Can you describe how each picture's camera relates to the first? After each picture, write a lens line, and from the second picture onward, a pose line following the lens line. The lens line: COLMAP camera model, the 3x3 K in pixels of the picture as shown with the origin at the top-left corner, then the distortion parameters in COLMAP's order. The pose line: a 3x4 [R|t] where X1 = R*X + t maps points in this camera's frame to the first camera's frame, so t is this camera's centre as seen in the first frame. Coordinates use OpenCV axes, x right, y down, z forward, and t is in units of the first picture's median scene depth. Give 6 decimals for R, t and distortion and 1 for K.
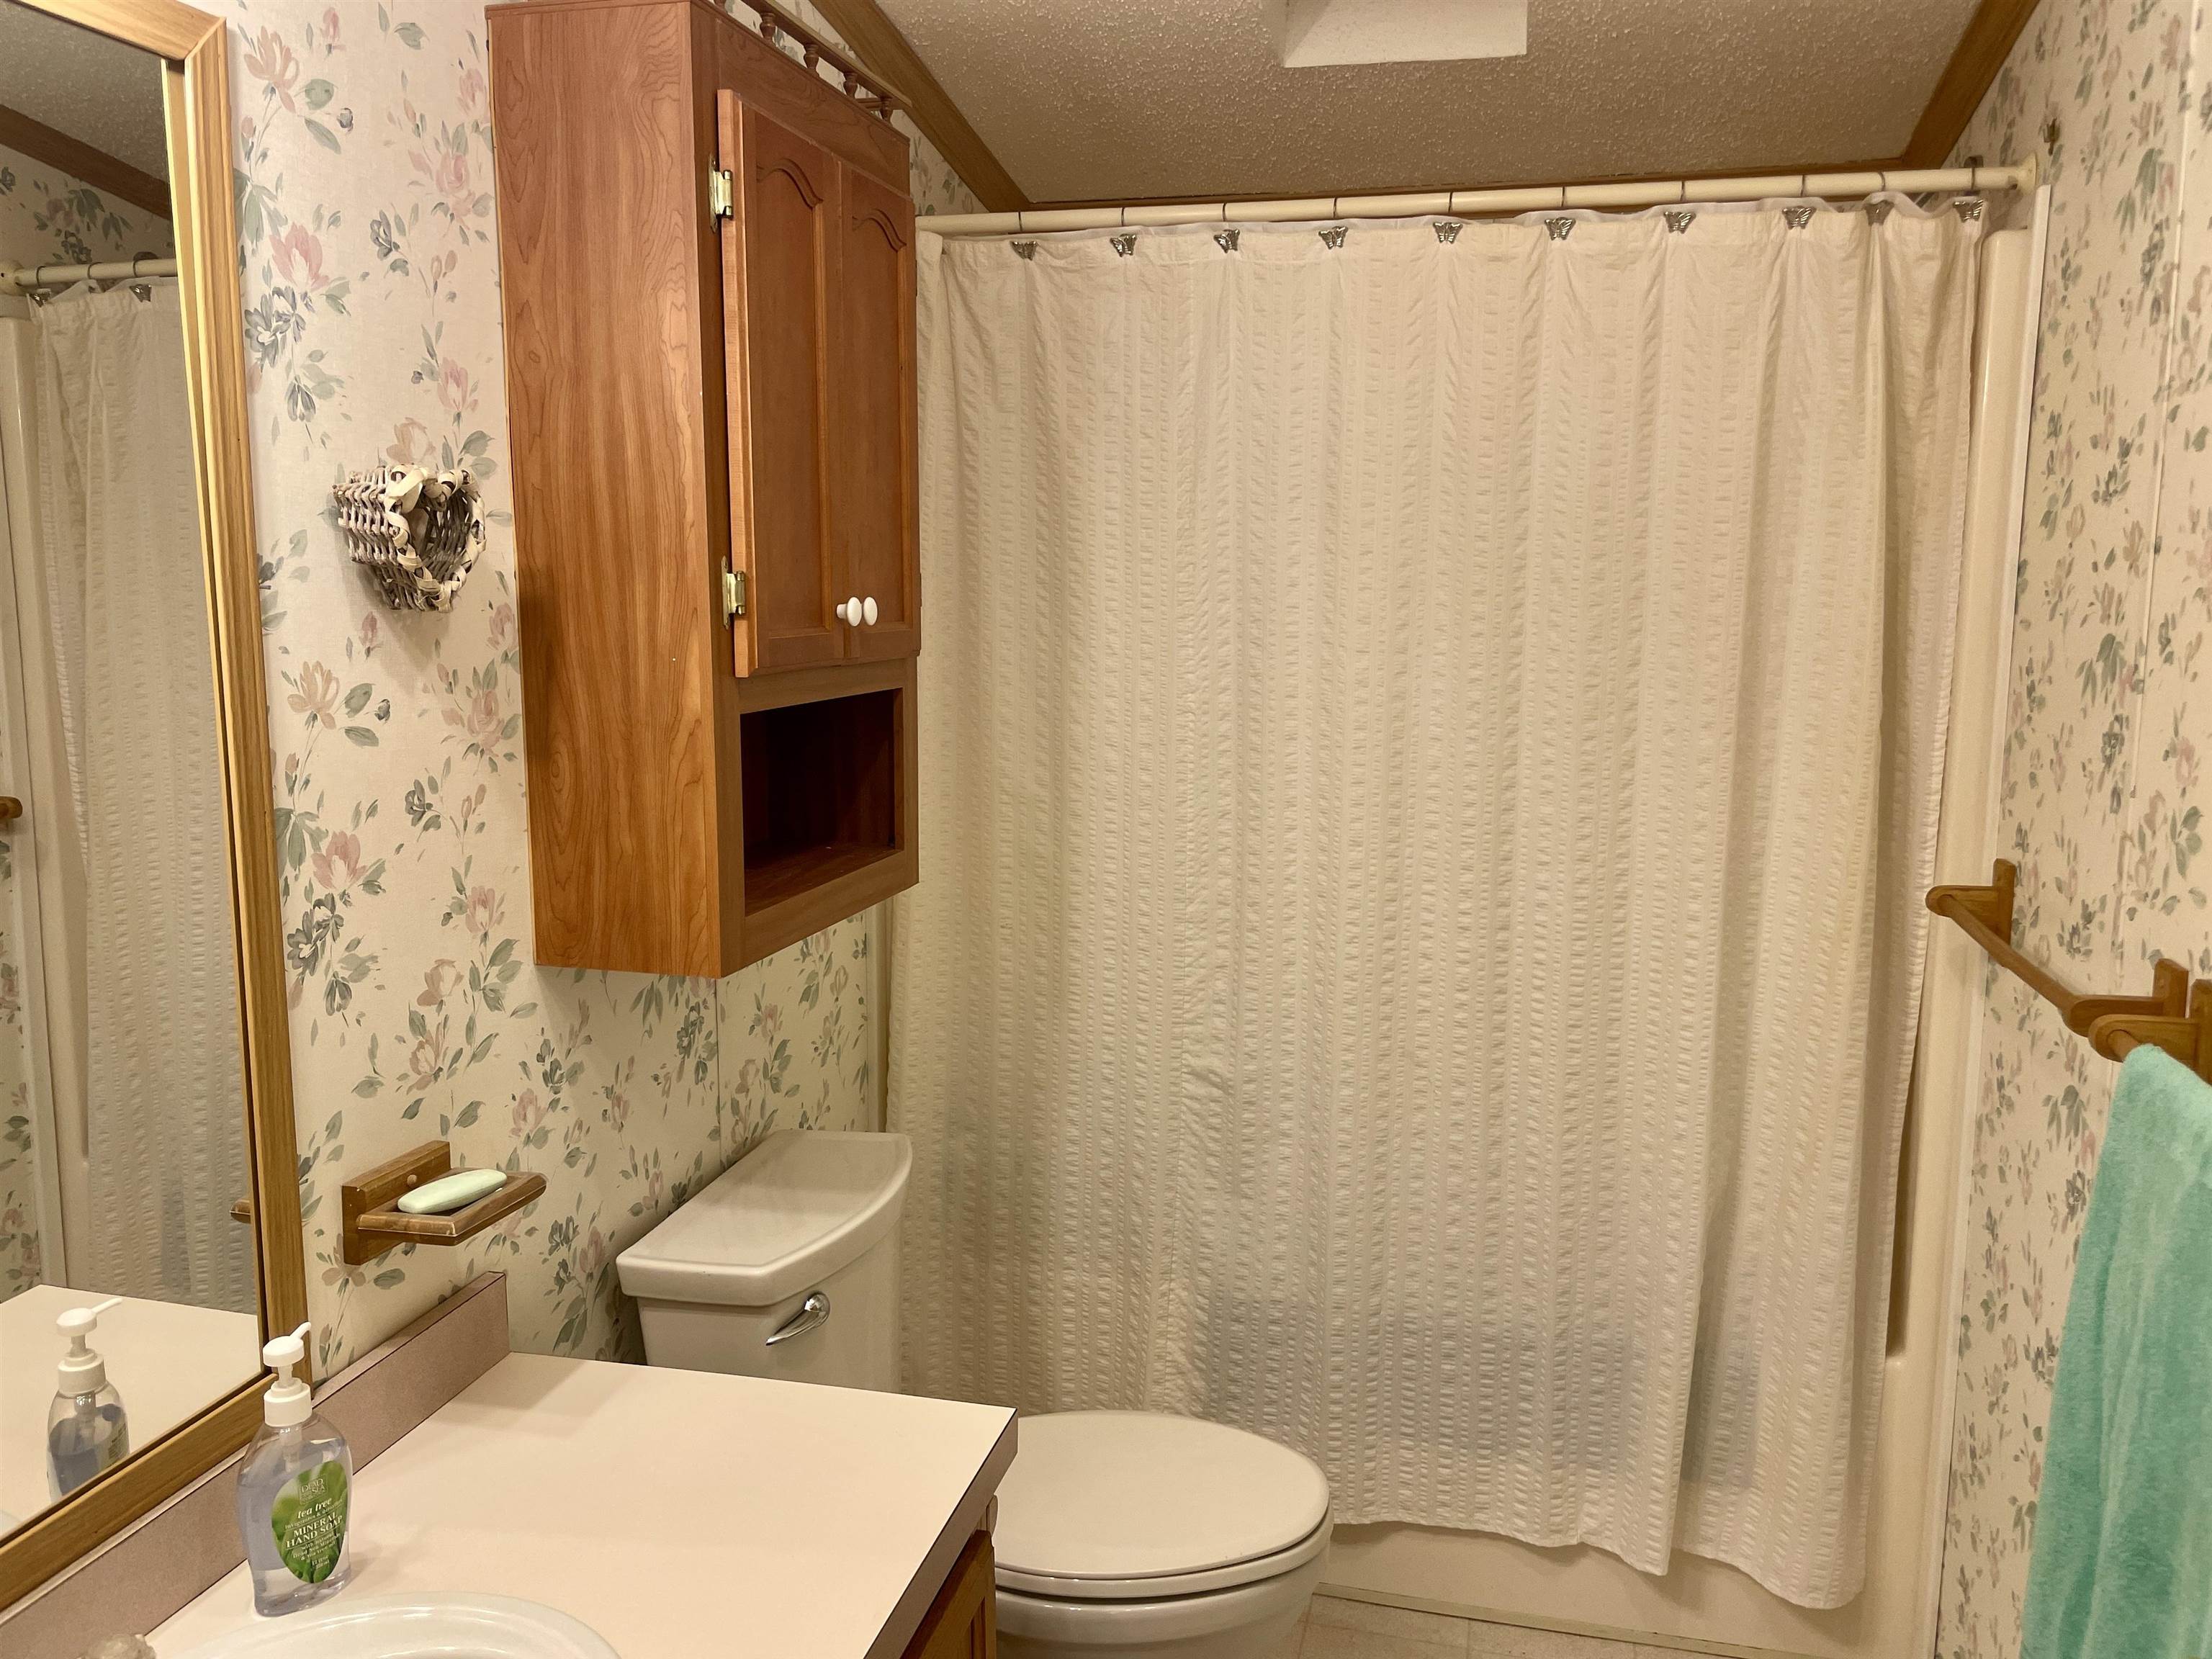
lens RADIAL K [[1704.3, 0, 1120.9], [0, 1704.3, 829.4], [0, 0, 1]] dist [0.047976, -0.062647]
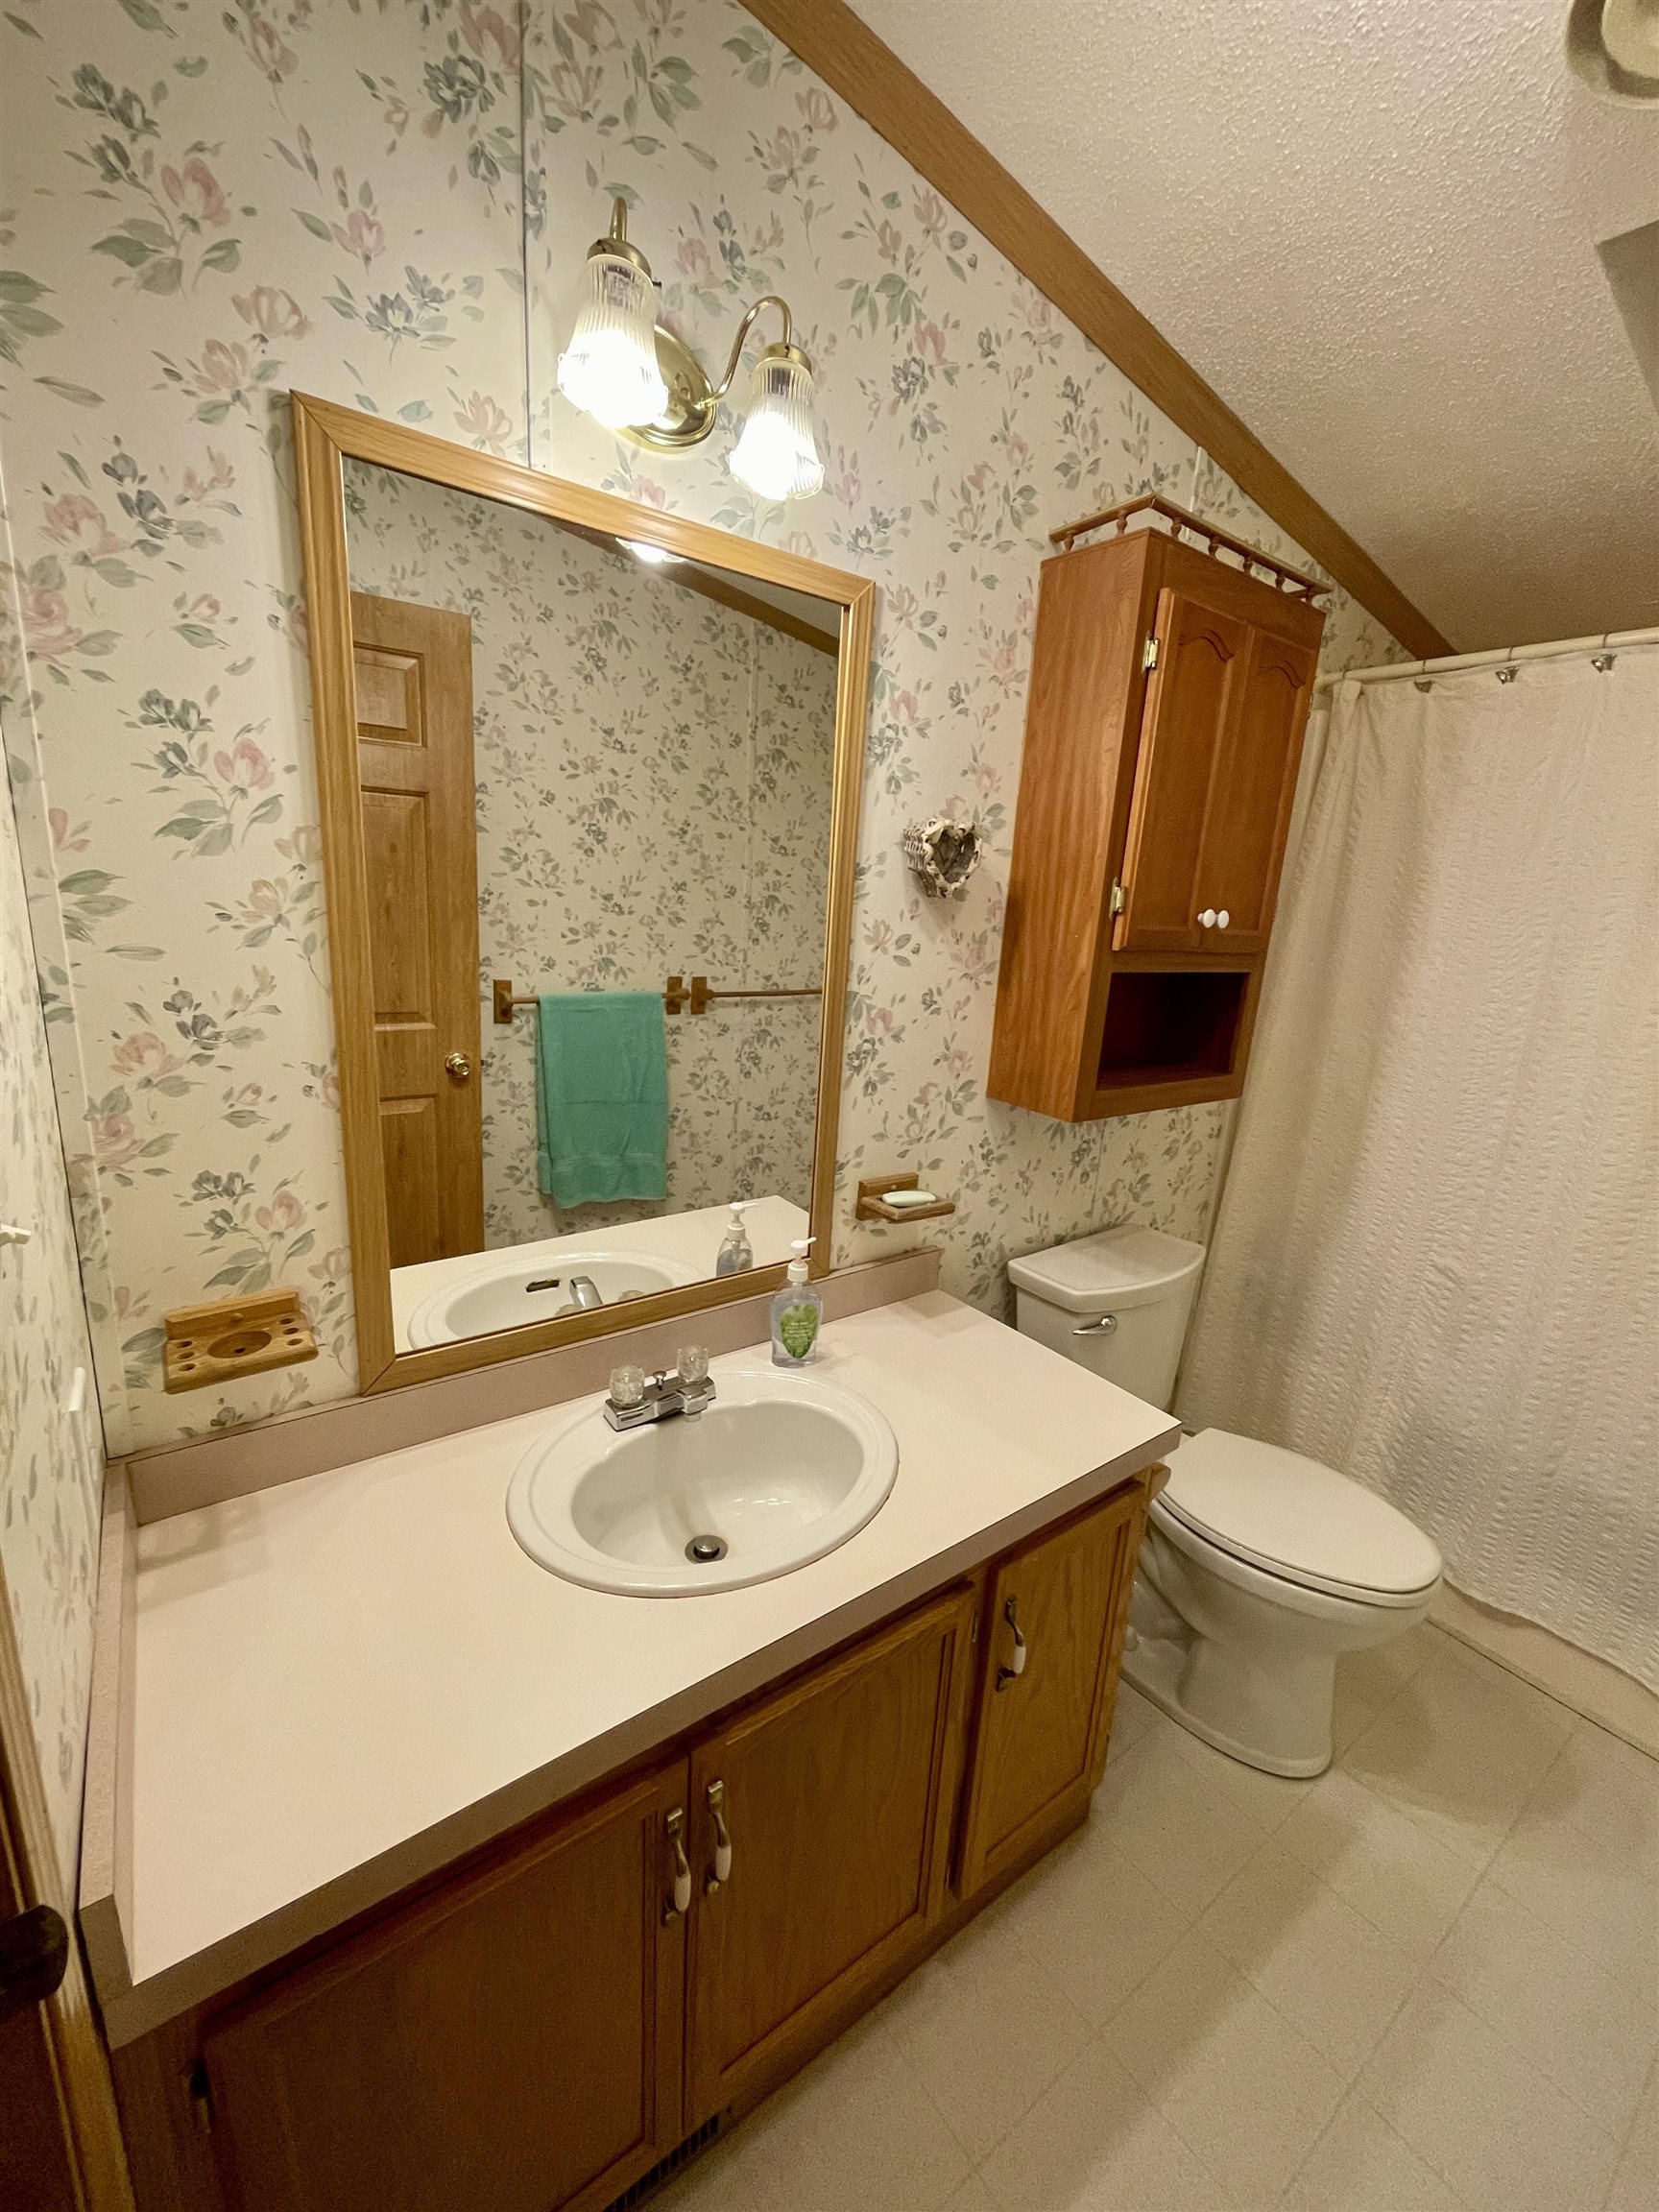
lens RADIAL K [[894.6, 0, 825.5], [0, 894.6, 1108.9], [0, 0, 1]] dist [-0.005857, 0.000534]
pose [[0.762041, 0.195749, -0.617233, 0.137758], [-0.154992, 0.980644, 0.119647, 0.002891], [0.628706, 0.004490, 0.777630, 0.136573]]
